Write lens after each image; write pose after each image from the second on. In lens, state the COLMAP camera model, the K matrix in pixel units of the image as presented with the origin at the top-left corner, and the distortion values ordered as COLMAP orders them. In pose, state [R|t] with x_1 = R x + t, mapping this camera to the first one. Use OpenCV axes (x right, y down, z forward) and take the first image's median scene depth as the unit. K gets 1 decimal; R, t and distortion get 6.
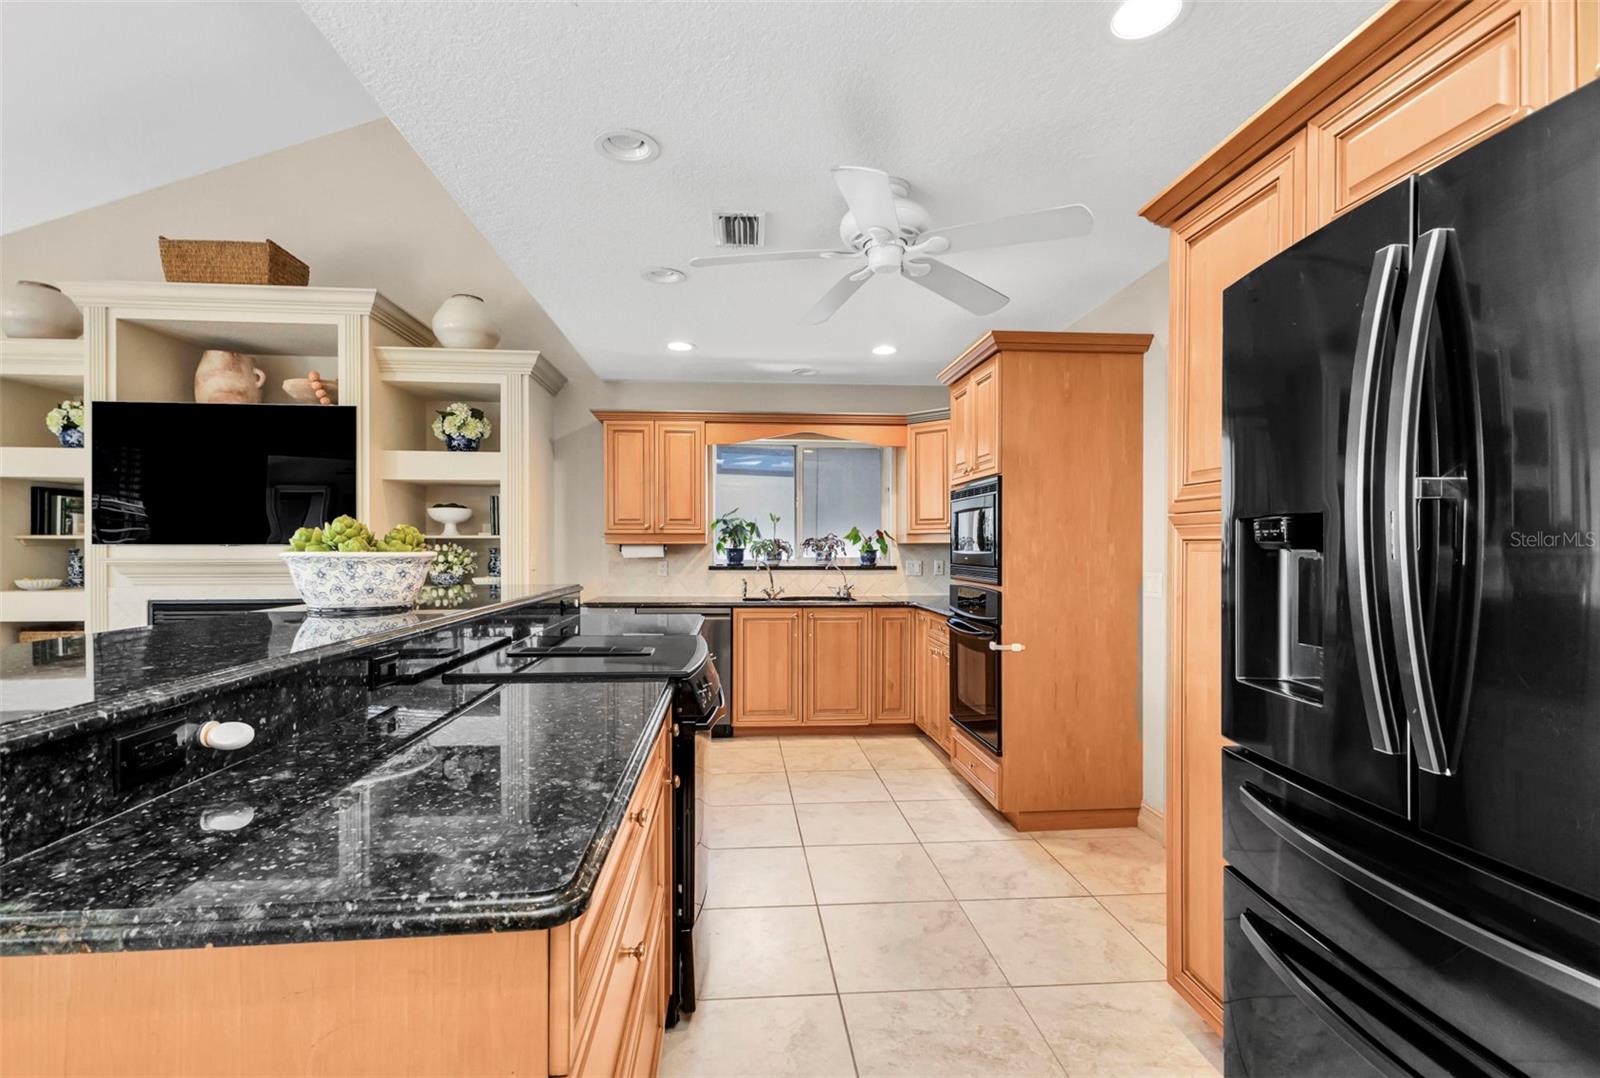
lens RADIAL K [[716.7, 0, 777.5], [0, 716.7, 552.3], [0, 0, 1]] dist [0.015379, -0.002012]
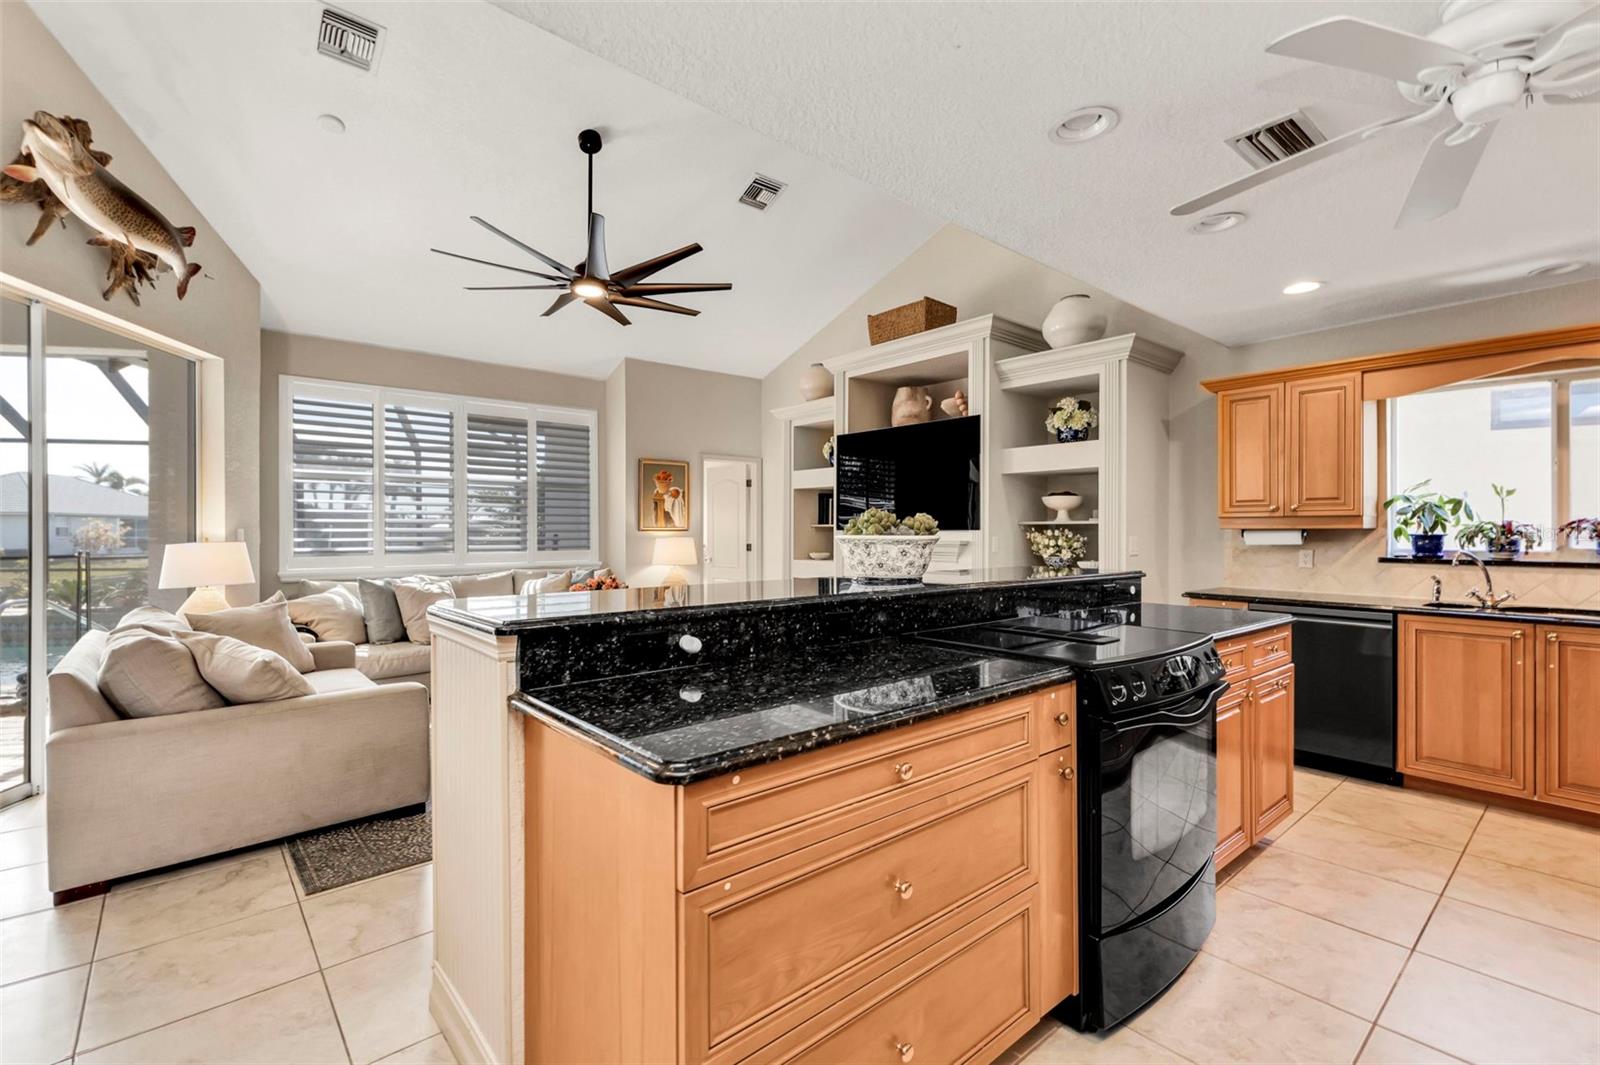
lens RADIAL K [[695.9, 0, 784.7], [0, 695.9, 529.1], [0, 0, 1]] dist [0.009219, -0.000362]
pose [[0.596225, -0.002608, -0.802813, 0.142332], [-0.007059, 0.999939, -0.008491, -0.000153], [0.802787, 0.010730, 0.596170, 0.046539]]
